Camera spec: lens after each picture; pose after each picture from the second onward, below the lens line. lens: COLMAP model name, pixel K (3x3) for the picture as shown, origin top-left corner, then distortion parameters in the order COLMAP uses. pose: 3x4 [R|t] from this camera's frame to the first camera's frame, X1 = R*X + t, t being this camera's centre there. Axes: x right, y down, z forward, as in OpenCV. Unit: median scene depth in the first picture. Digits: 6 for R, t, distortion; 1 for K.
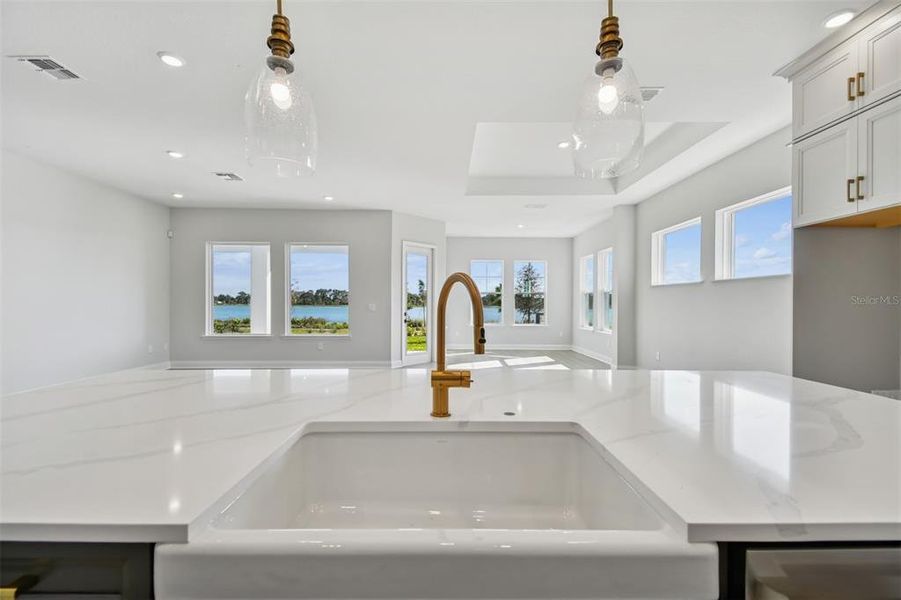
lens RADIAL K [[372.5, 0, 450.5], [0, 372.5, 300.0], [0, 0, 1]] dist [0.015289, -0.000276]
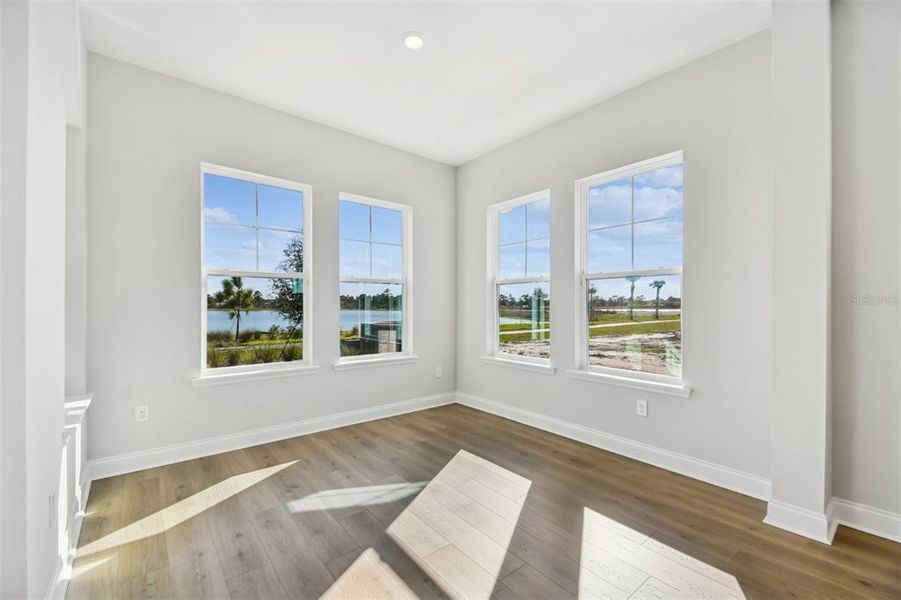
lens RADIAL K [[377.2, 0, 451.9], [0, 377.2, 308.5], [0, 0, 1]] dist [0.009877, -0.000738]
pose [[0.776067, -0.008763, 0.630590, 0.025221], [-0.003770, 0.999821, 0.018534, 0.006686], [-0.630640, -0.016761, 0.775895, 0.906931]]
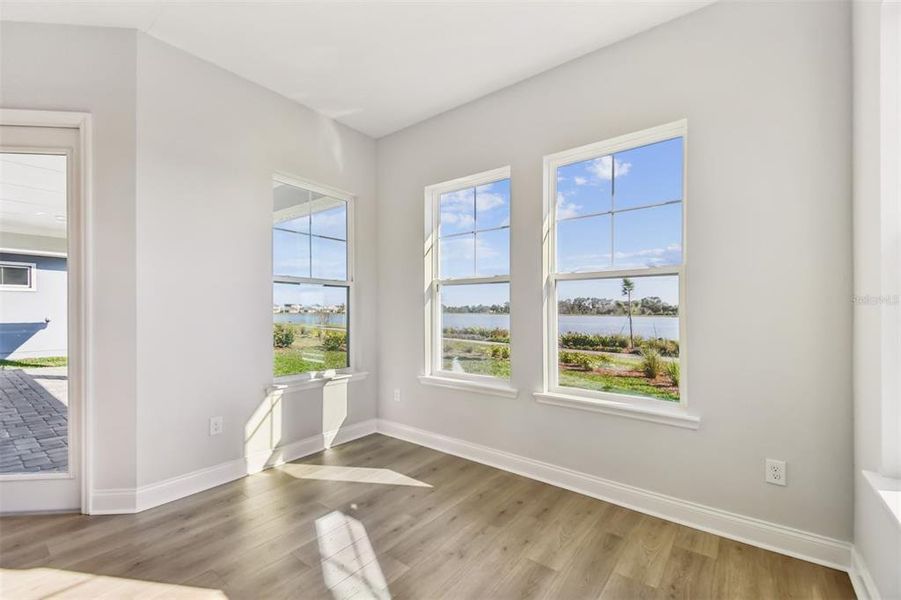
lens RADIAL K [[377.2, 0, 451.9], [0, 377.2, 308.5], [0, 0, 1]] dist [0.009877, -0.000738]
pose [[0.783430, -0.005758, -0.621454, 0.419061], [0.004676, 0.999983, -0.003370, 0.006040], [0.621463, -0.000266, 0.783443, 1.056684]]
